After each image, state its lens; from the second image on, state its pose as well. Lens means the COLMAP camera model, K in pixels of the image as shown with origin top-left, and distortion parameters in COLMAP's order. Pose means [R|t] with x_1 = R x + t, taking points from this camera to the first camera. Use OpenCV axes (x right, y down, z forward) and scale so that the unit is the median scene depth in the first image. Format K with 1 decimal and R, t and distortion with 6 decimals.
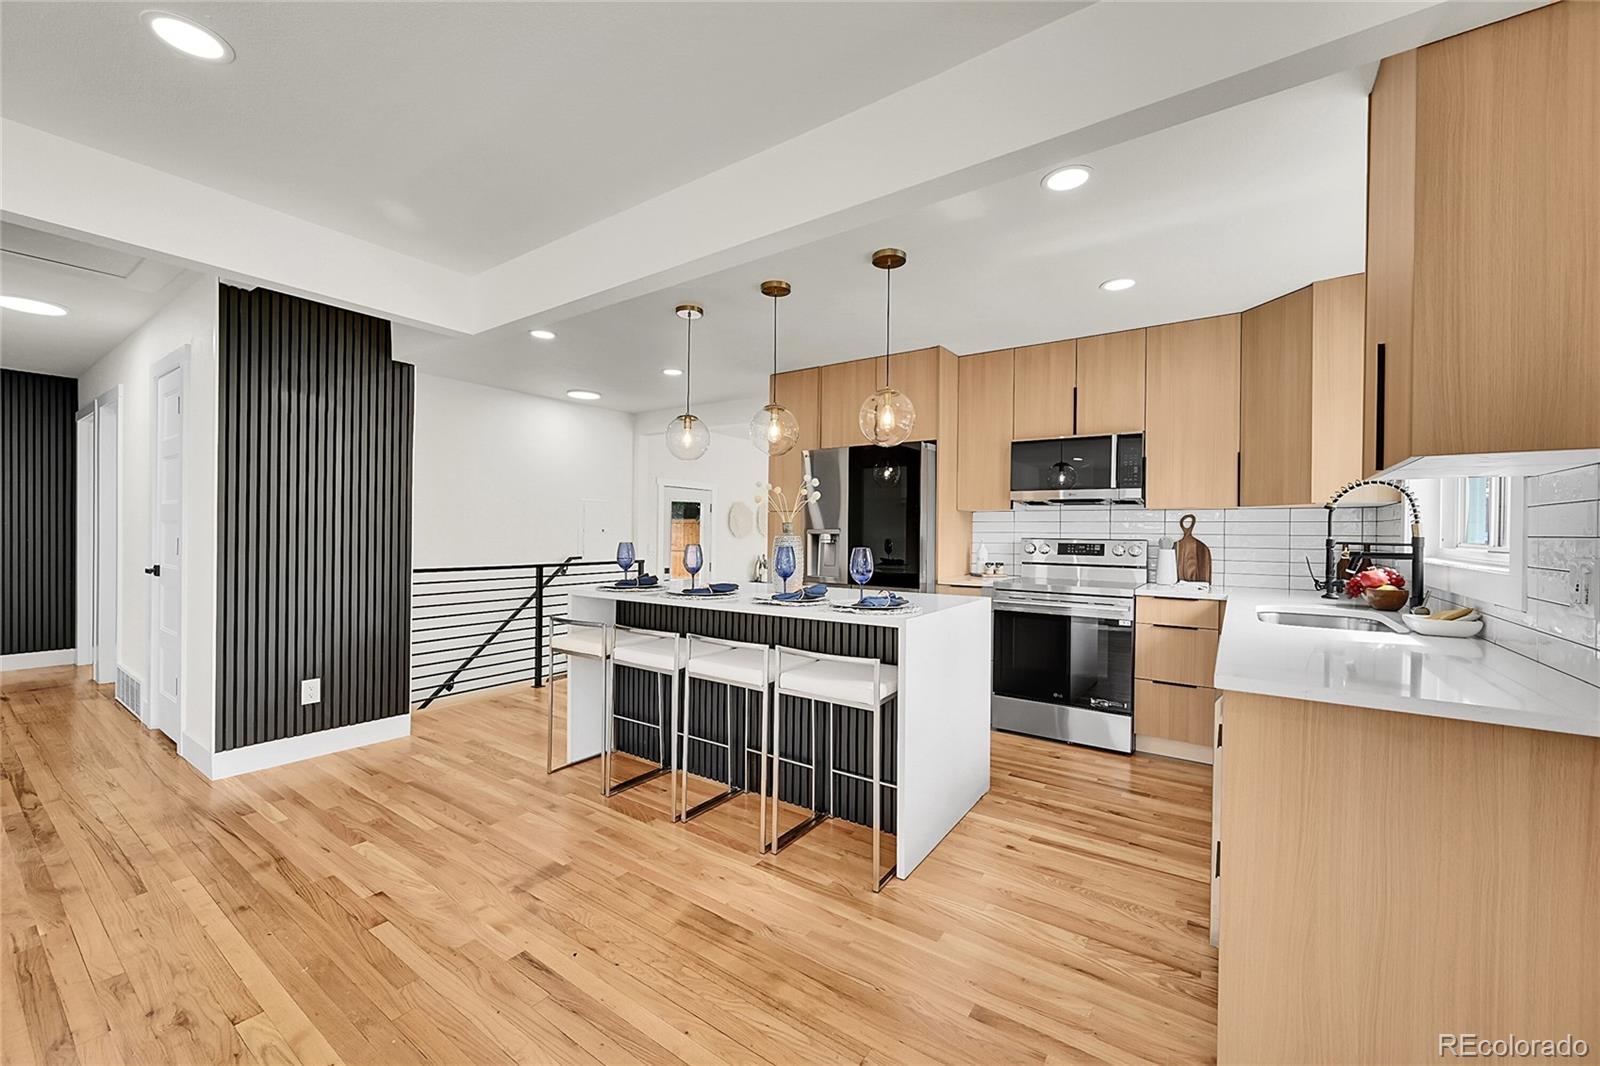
lens RADIAL K [[625.4, 0, 796.8], [0, 625.4, 534.5], [0, 0, 1]] dist [-0.003237, -0.000025]
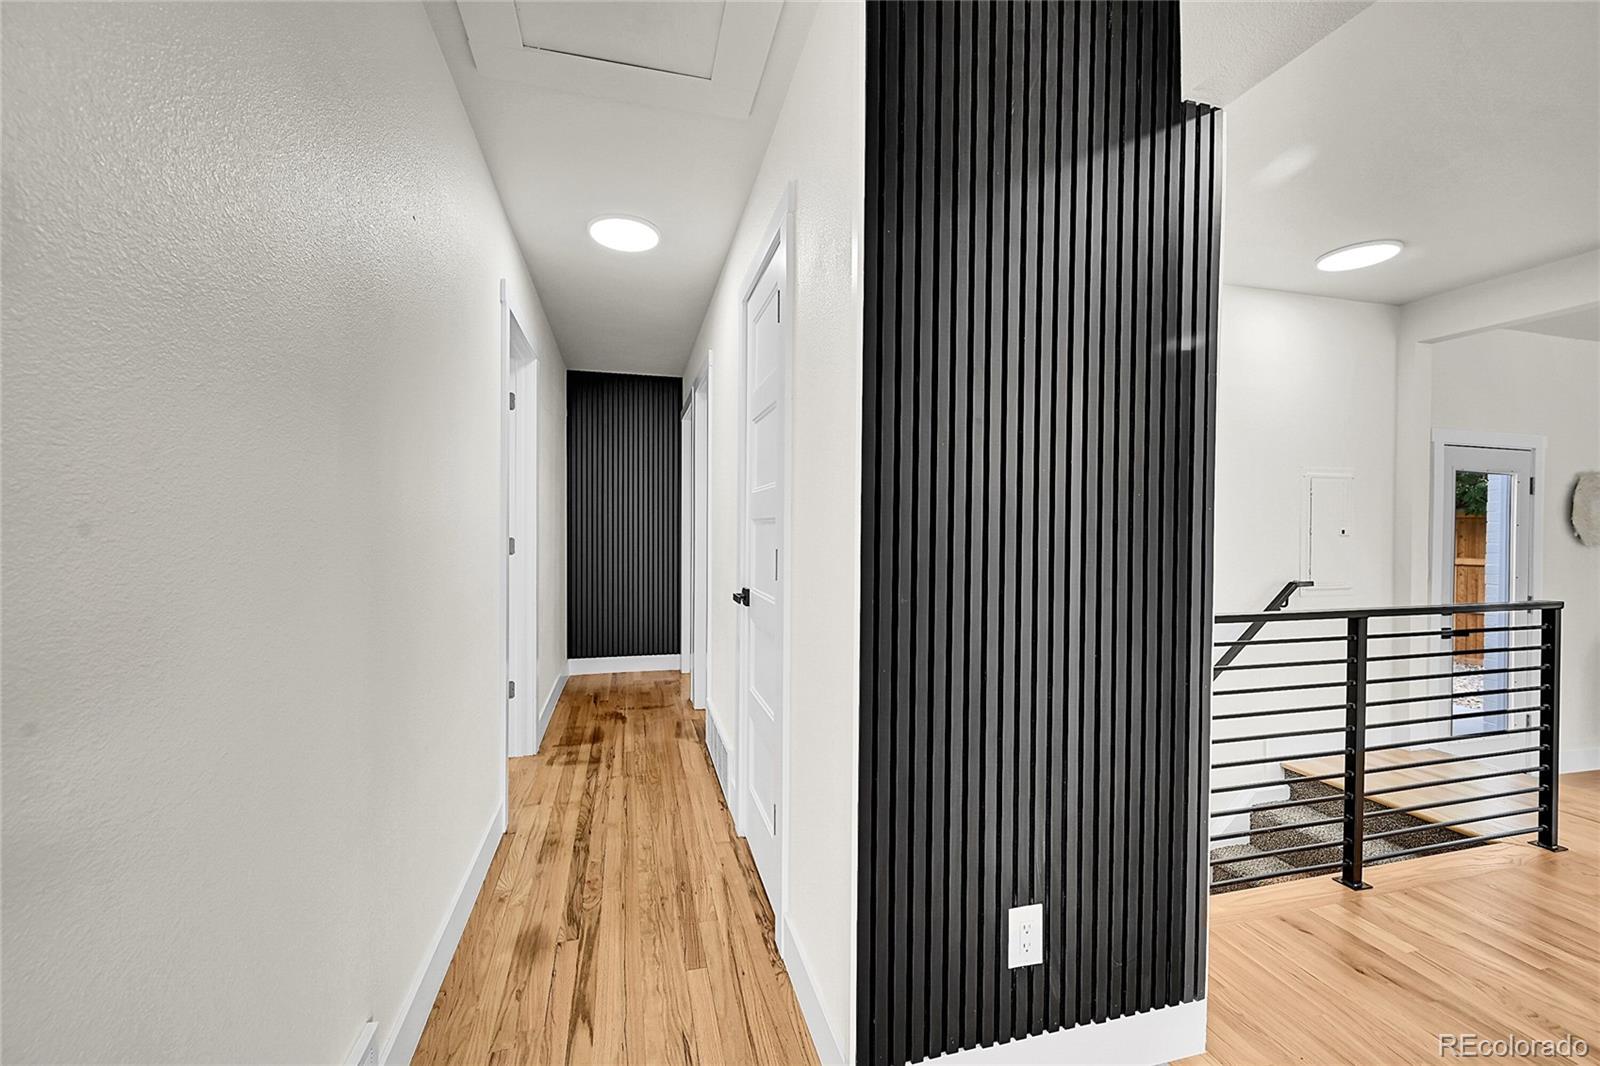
lens RADIAL K [[625.4, 0, 797.3], [0, 625.4, 534.3], [0, 0, 1]] dist [-0.003237, -0.000025]
pose [[0.766420, 0.000057, -0.642340, -0.556735], [0.000258, 1.000000, 0.000397, -0.007517], [0.642340, -0.000470, 0.766420, 0.524587]]
